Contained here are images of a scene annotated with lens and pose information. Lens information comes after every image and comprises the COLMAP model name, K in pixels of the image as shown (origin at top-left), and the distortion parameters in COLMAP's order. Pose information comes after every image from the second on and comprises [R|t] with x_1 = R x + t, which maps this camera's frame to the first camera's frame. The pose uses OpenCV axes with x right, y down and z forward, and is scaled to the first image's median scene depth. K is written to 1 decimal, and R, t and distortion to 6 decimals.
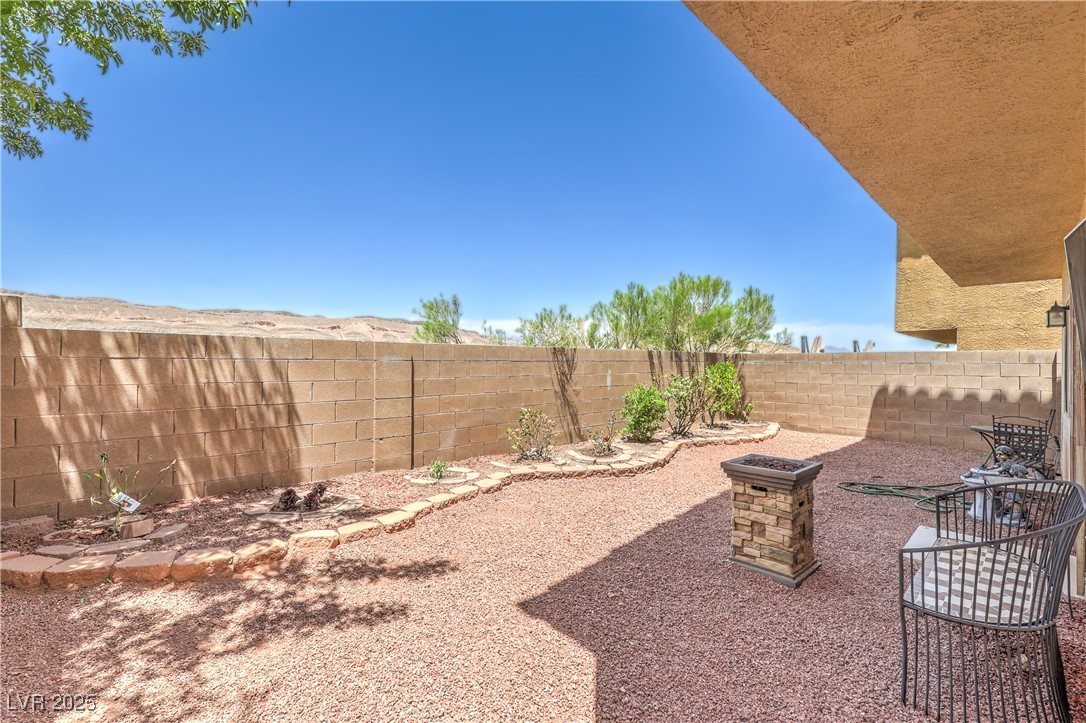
lens RADIAL K [[459.2, 0, 541.6], [0, 459.2, 366.2], [0, 0, 1]] dist [0.000888, 0.000132]
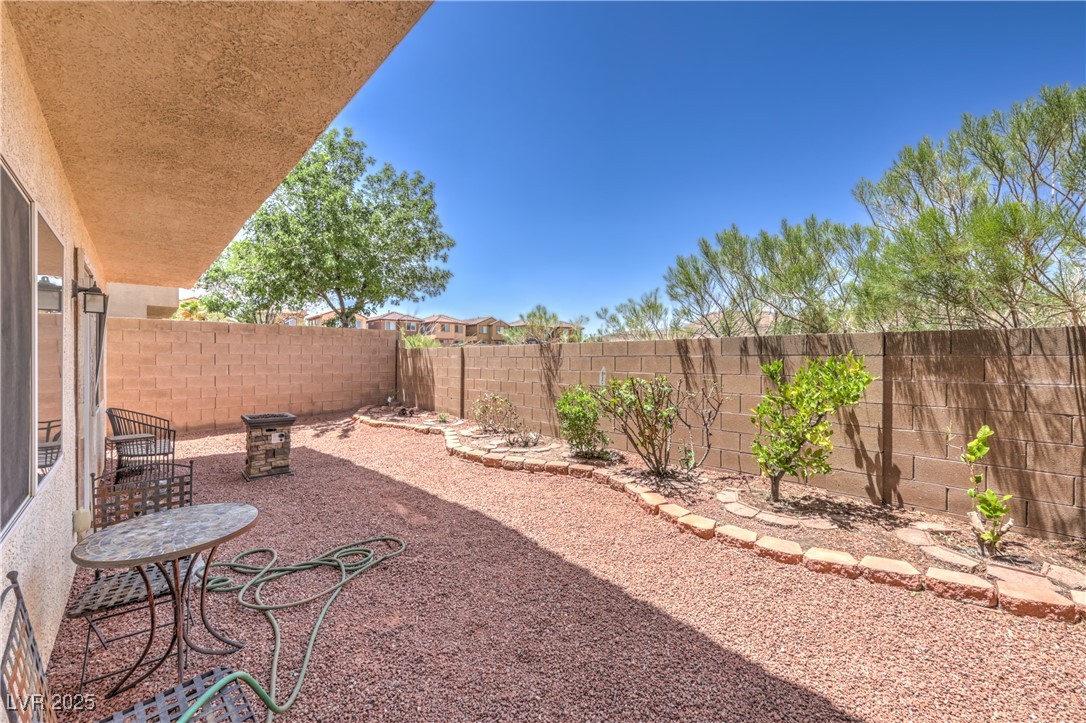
lens RADIAL K [[436.6, 0, 545.7], [0, 436.6, 359.2], [0, 0, 1]] dist [0.001970, 0.000179]
pose [[0.015271, -0.002869, -0.999879, 1.079048], [-0.009226, 0.999953, -0.003010, -0.003887], [0.999841, 0.009271, 0.015244, 0.995585]]
